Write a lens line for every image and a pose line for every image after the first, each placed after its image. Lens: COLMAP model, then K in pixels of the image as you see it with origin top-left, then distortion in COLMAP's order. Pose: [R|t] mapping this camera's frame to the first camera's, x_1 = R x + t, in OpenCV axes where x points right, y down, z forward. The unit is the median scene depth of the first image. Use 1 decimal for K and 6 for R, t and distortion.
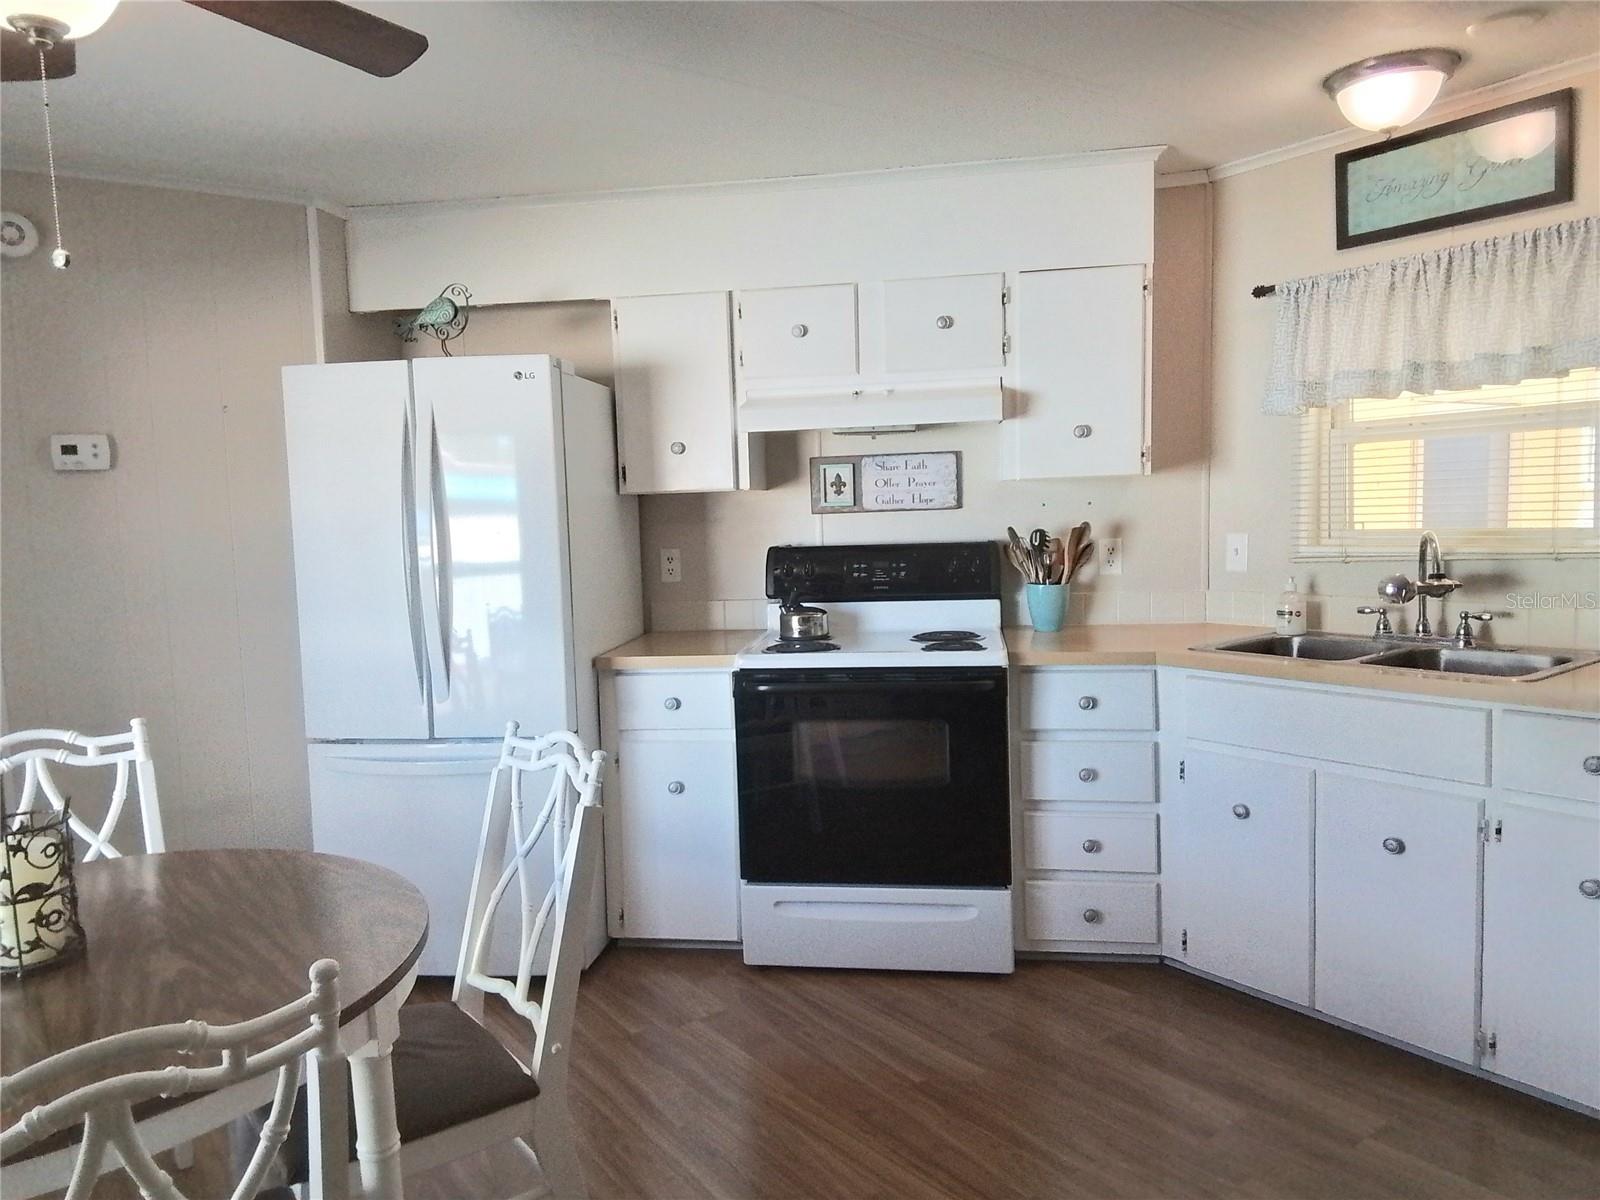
lens RADIAL K [[1152.1, 0, 793.6], [0, 1152.1, 606.1], [0, 0, 1]] dist [0.083215, -0.086900]
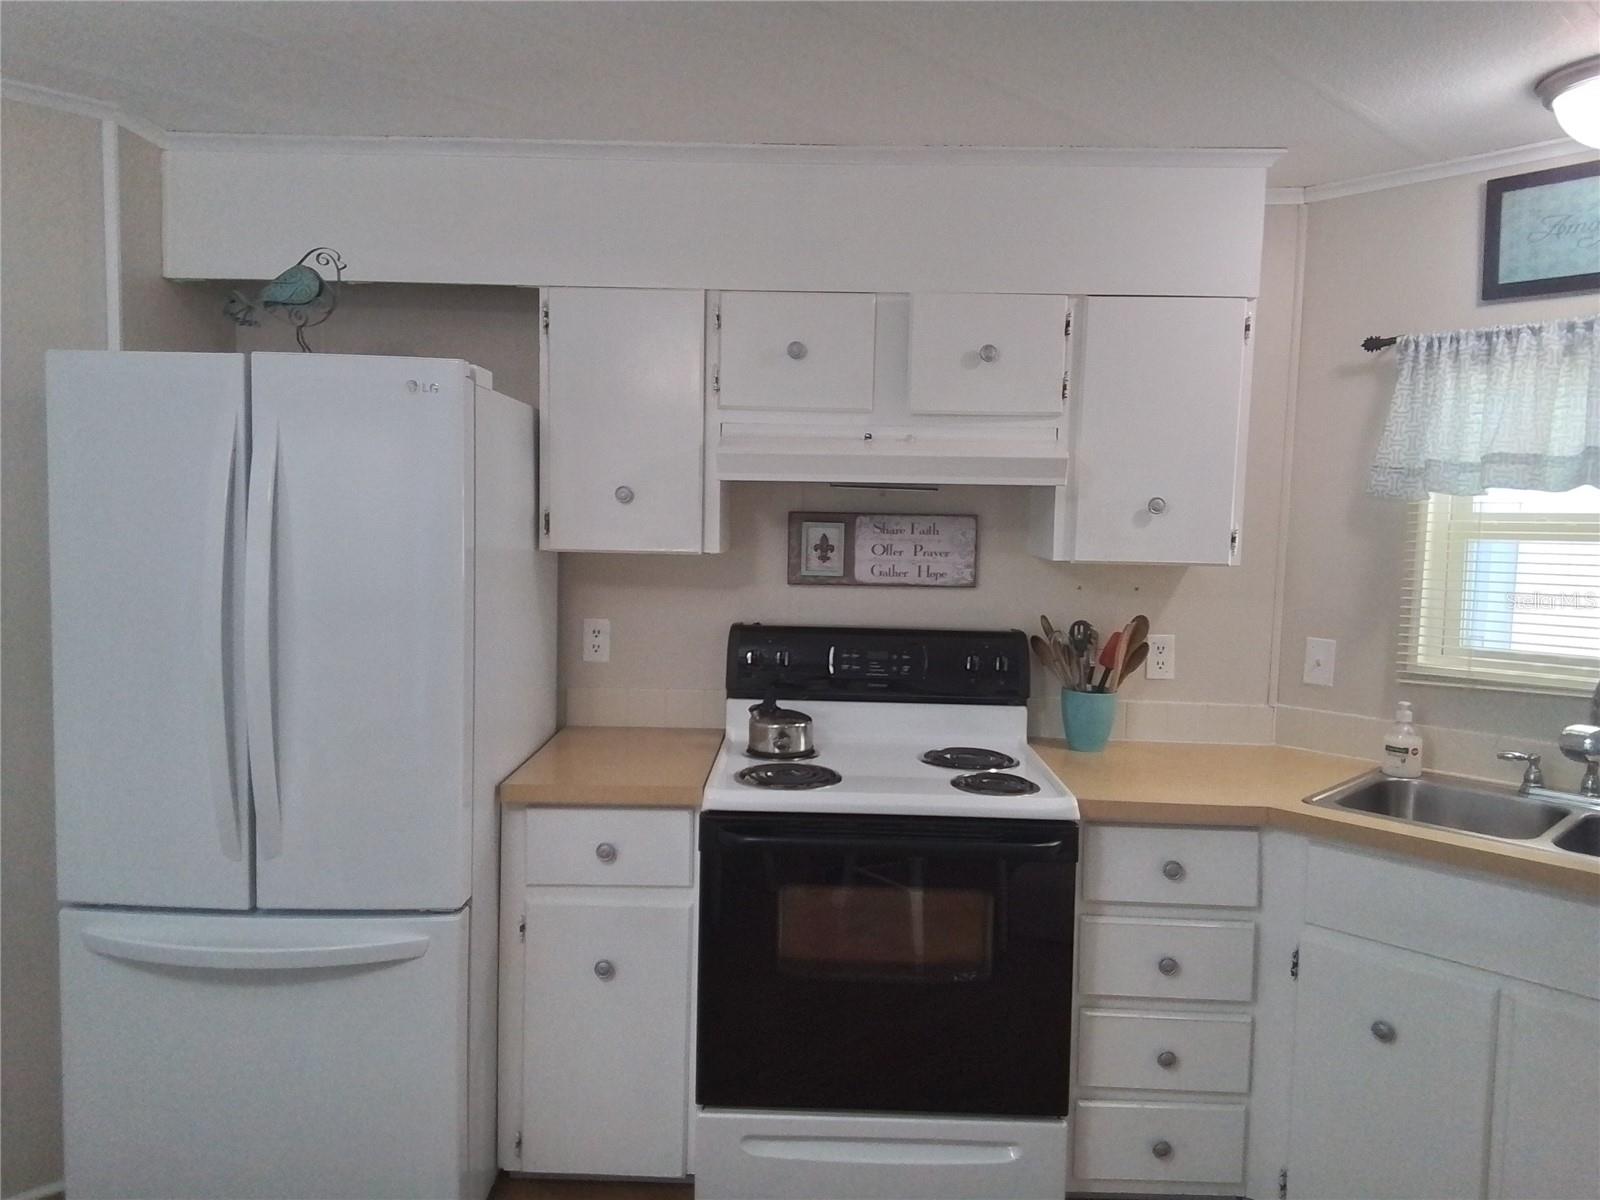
lens RADIAL K [[1152.1, 0, 805.0], [0, 1152.1, 599.8], [0, 0, 1]] dist [0.083215, -0.086900]
pose [[0.990100, 0.043409, 0.133485, -0.084304], [-0.041586, 0.999000, -0.016416, -0.063432], [-0.134064, 0.010702, 0.990915, 0.255988]]
